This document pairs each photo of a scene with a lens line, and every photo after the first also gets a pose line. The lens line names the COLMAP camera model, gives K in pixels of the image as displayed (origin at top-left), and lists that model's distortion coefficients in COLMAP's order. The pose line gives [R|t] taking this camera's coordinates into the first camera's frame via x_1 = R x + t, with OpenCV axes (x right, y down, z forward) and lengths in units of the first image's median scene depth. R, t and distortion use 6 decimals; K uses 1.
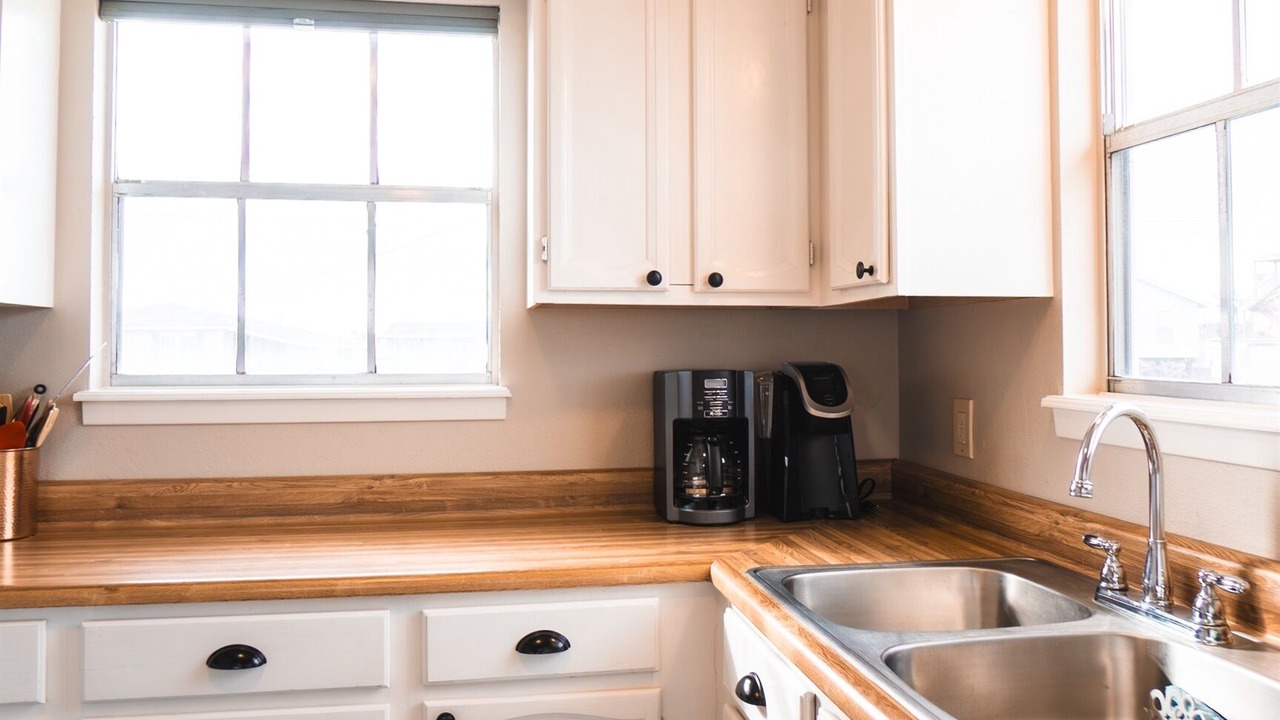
lens RADIAL K [[1064.1, 0, 645.1], [0, 1064.1, 318.4], [0, 0, 1]] dist [-0.038756, 0.008558]
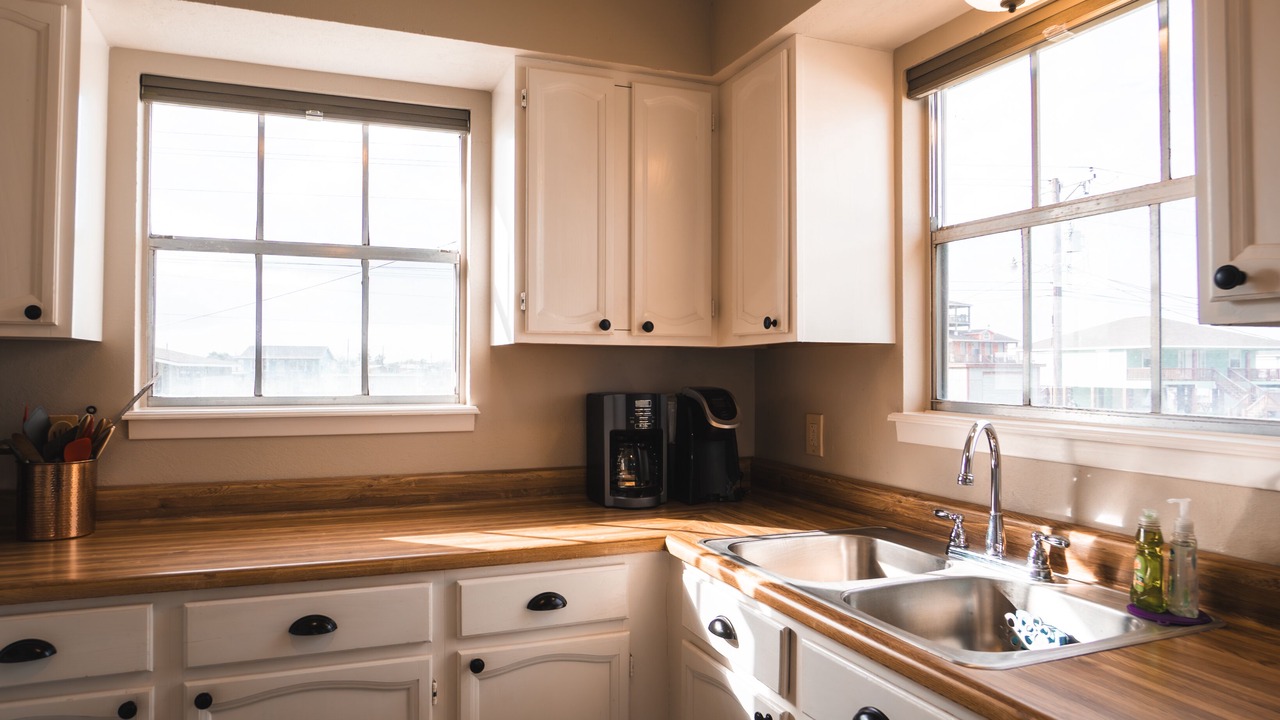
lens RADIAL K [[820.7, 0, 613.1], [0, 820.7, 356.5], [0, 0, 1]] dist [-0.047090, 0.027778]
pose [[0.982515, 0.007583, 0.186027, -0.165069], [-0.010243, 0.999859, 0.013341, -0.011759], [-0.185900, -0.015013, 0.982454, -0.010963]]
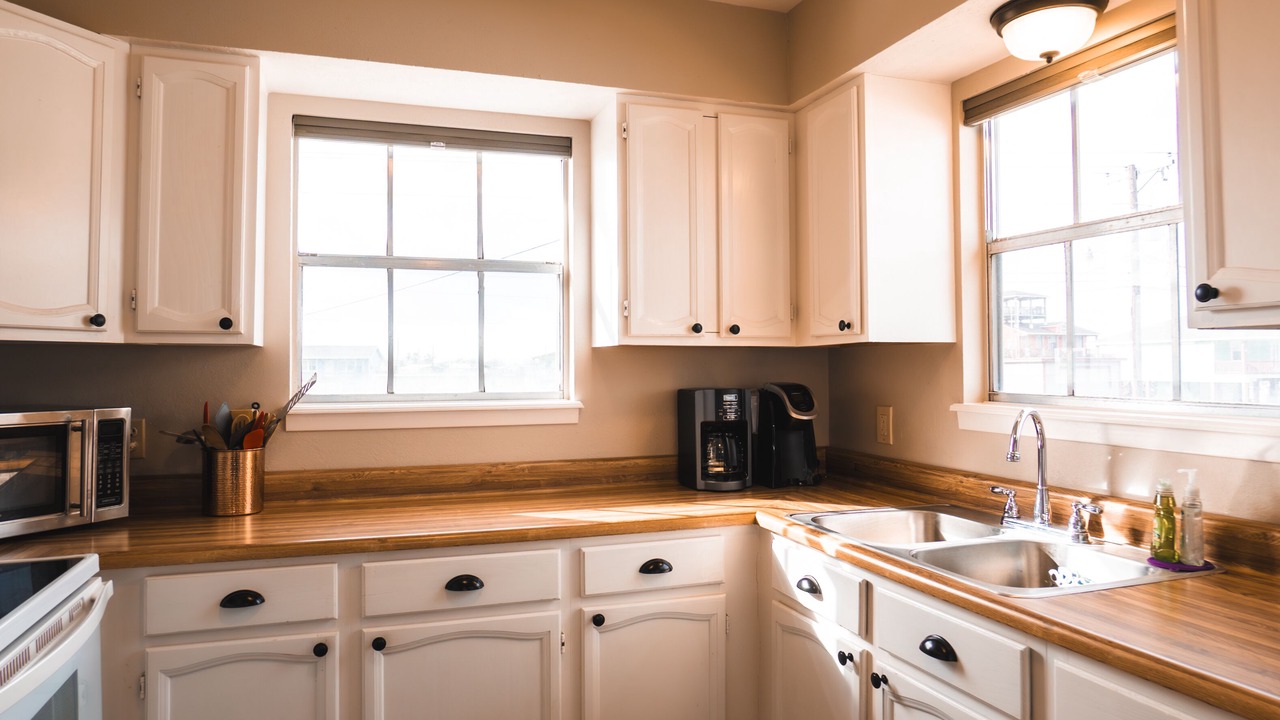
lens RADIAL K [[852.0, 0, 638.0], [0, 852.0, 343.6], [0, 0, 1]] dist [-0.048854, 0.030576]
pose [[0.988919, 0.001245, 0.148450, -0.243633], [-0.001408, 0.999999, 0.000996, -0.016500], [-0.148448, -0.001194, 0.988919, -0.175216]]
